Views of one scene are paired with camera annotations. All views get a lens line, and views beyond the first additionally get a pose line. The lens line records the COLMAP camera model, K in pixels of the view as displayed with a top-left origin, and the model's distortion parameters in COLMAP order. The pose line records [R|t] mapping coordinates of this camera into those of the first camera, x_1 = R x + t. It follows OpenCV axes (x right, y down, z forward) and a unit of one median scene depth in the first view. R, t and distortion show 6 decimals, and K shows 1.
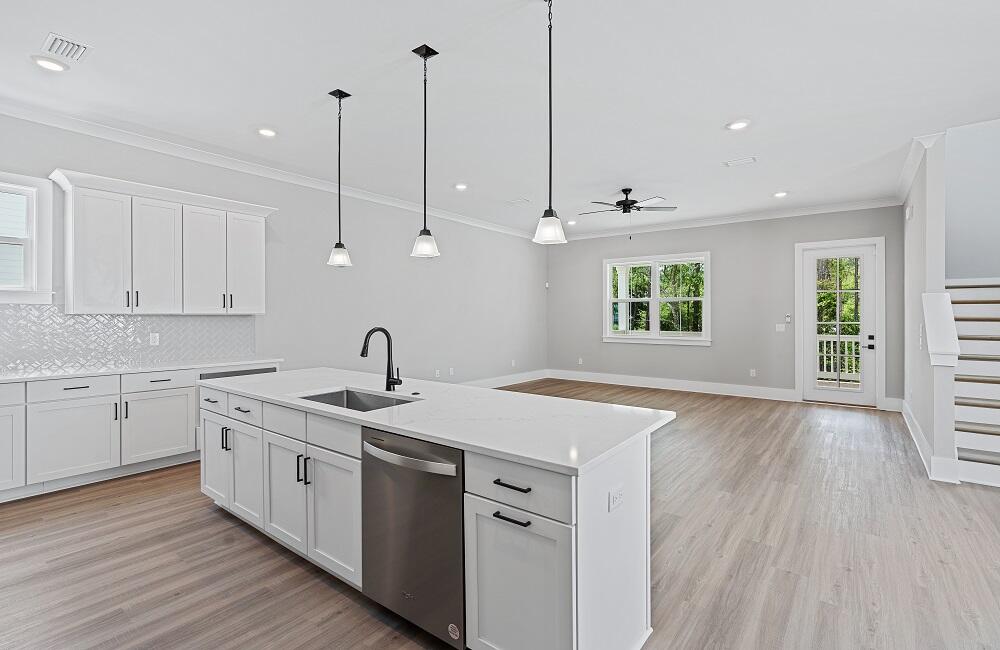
lens RADIAL K [[458.1, 0, 505.4], [0, 458.1, 310.0], [0, 0, 1]] dist [-0.002892, 0.000151]
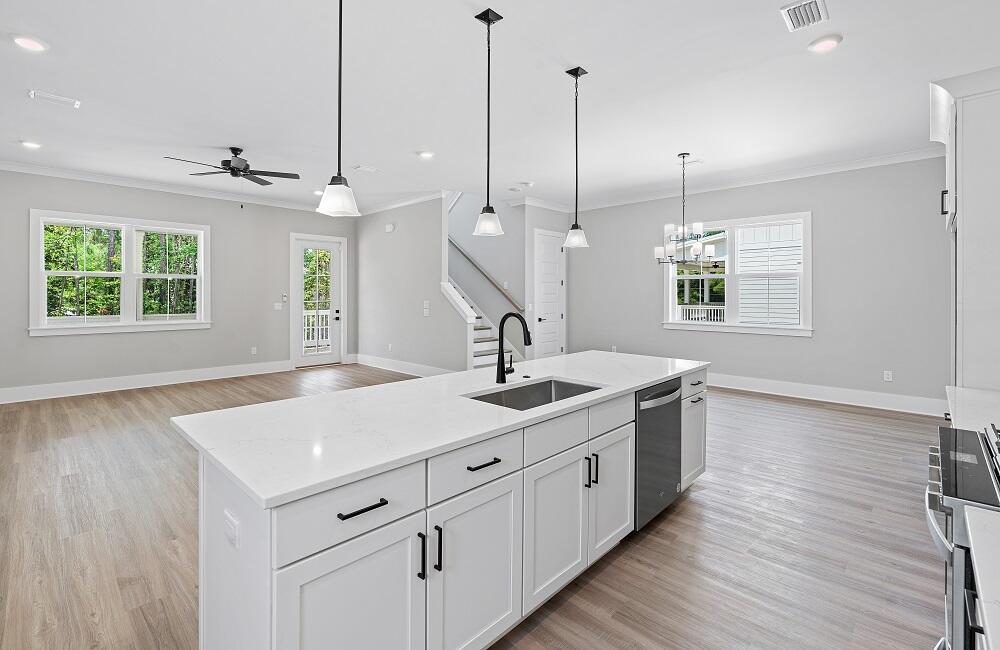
lens RADIAL K [[450.9, 0, 501.8], [0, 450.9, 295.2], [0, 0, 1]] dist [-0.000575, 0.000255]
pose [[0.111844, -0.001205, 0.993725, -0.552458], [-0.013479, 0.999905, 0.002730, 0.001568], [-0.993634, -0.013700, 0.111818, 0.446086]]
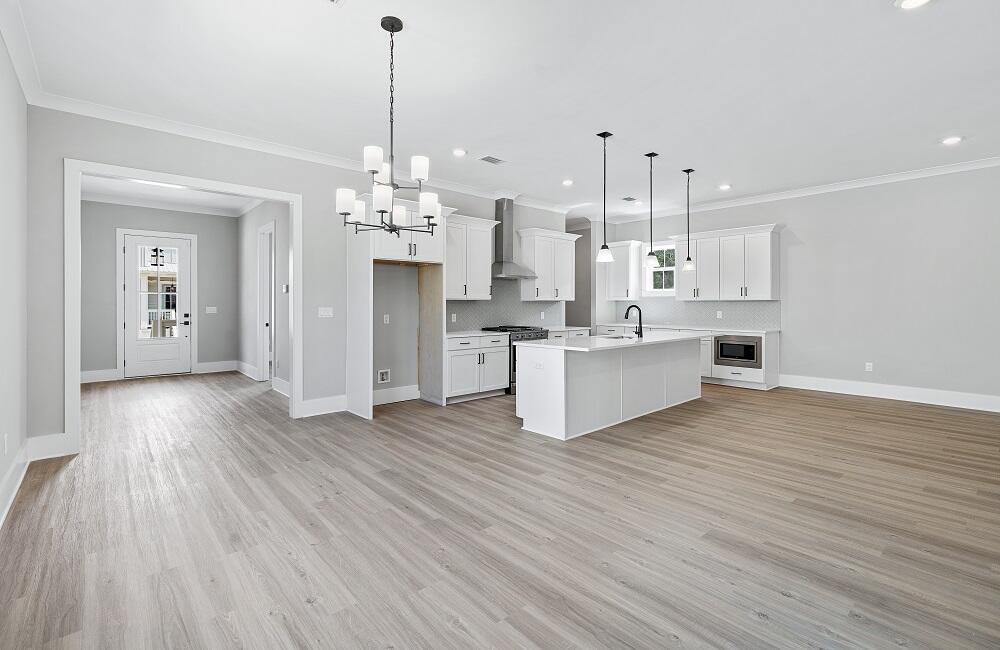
lens RADIAL K [[453.9, 0, 505.7], [0, 453.9, 305.2], [0, 0, 1]] dist [-0.002044, 0.001043]
pose [[-0.173289, 0.000188, -0.984871, 0.871239], [0.014397, 0.999894, -0.002343, 0.014875], [0.984766, -0.014585, -0.173273, 0.380752]]
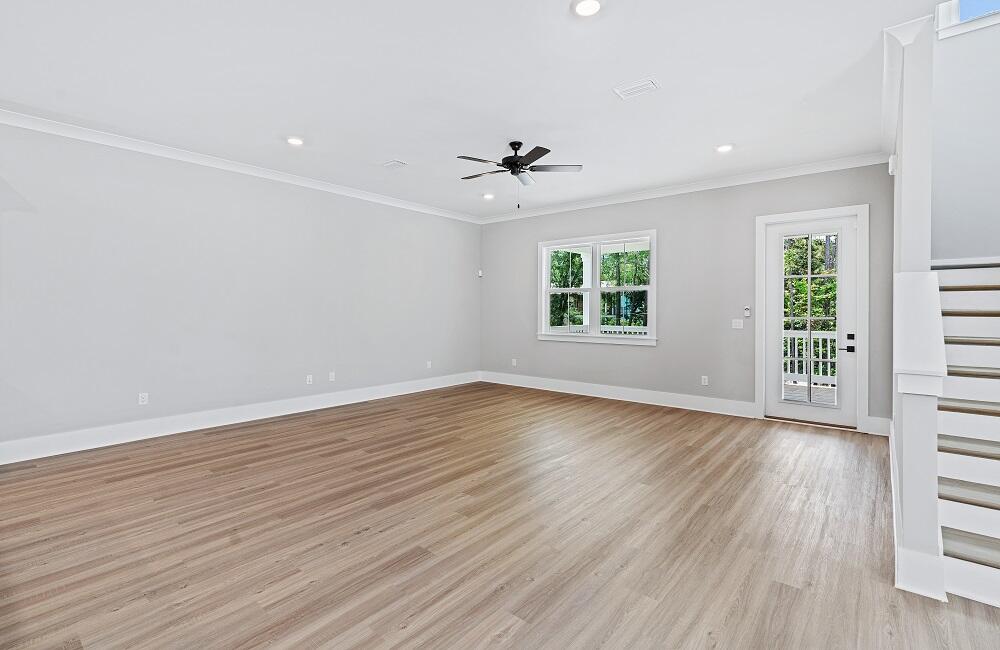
lens RADIAL K [[453.9, 0, 505.7], [0, 453.9, 305.2], [0, 0, 1]] dist [-0.002044, 0.001043]
pose [[0.999432, -0.000596, -0.033700, 0.296901], [0.000786, 0.999984, 0.005624, 0.002338], [0.033696, -0.005648, 0.999416, 0.265886]]
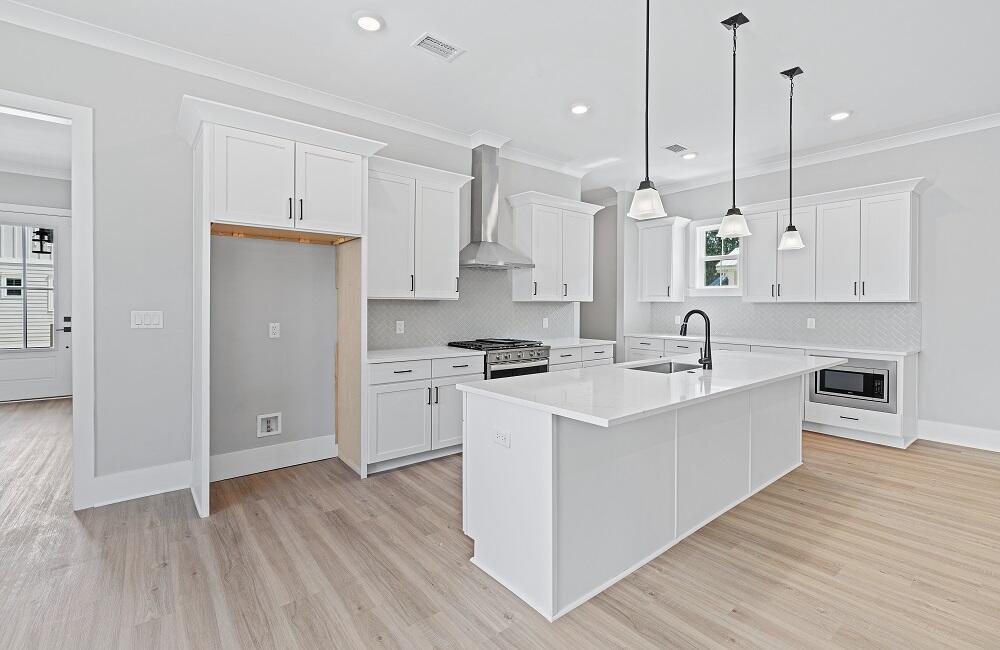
lens RADIAL K [[458.1, 0, 505.4], [0, 458.1, 310.0], [0, 0, 1]] dist [-0.002892, 0.000151]
pose [[-0.225725, 0.007370, -0.974163, 0.440557], [0.008804, 0.999946, 0.005526, 0.011845], [0.974151, -0.007329, -0.225778, 0.386813]]
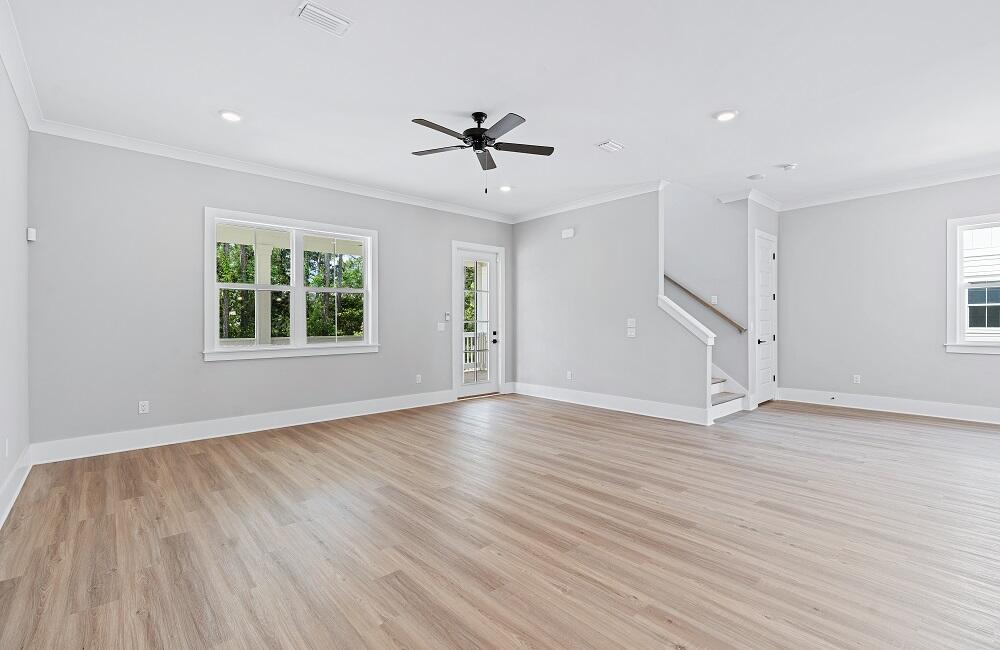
lens RADIAL K [[453.9, 0, 506.0], [0, 453.9, 322.6], [0, 0, 1]] dist [-0.003836, -0.000101]
pose [[0.183116, -0.005420, 0.983076, -0.388189], [-0.008054, 0.999943, 0.007013, 0.029351], [-0.983058, -0.009202, 0.183062, 0.911564]]
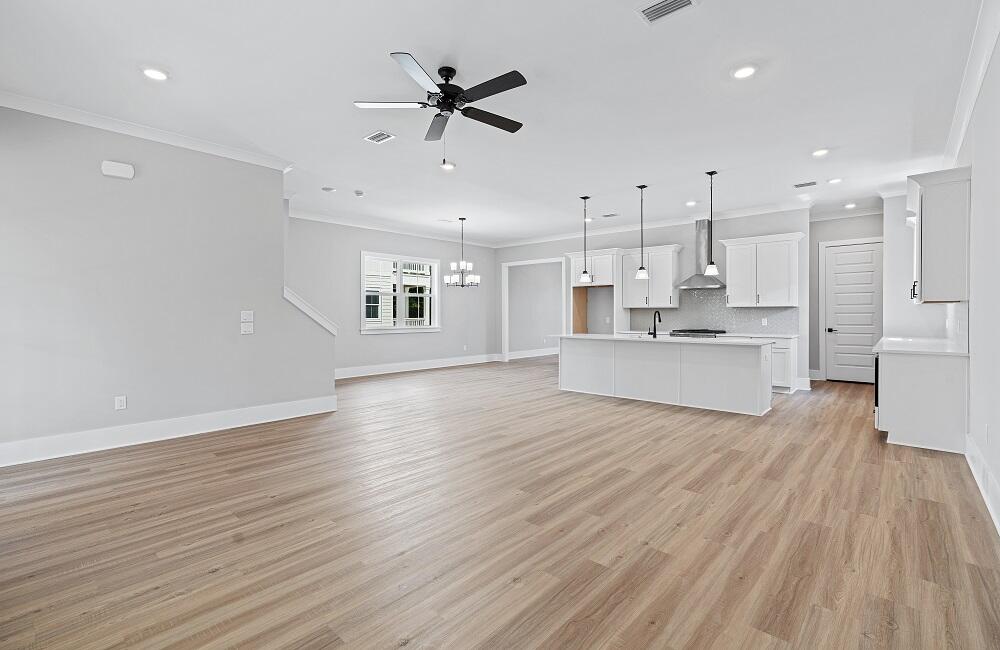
lens RADIAL K [[447.9, 0, 499.7], [0, 447.9, 312.3], [0, 0, 1]] dist [0.000002, 0.000664]
pose [[-0.996765, -0.003267, 0.080302, 0.170398], [-0.004371, 0.999898, -0.013573, 0.037375], [-0.080250, -0.013880, -0.996678, 1.659575]]
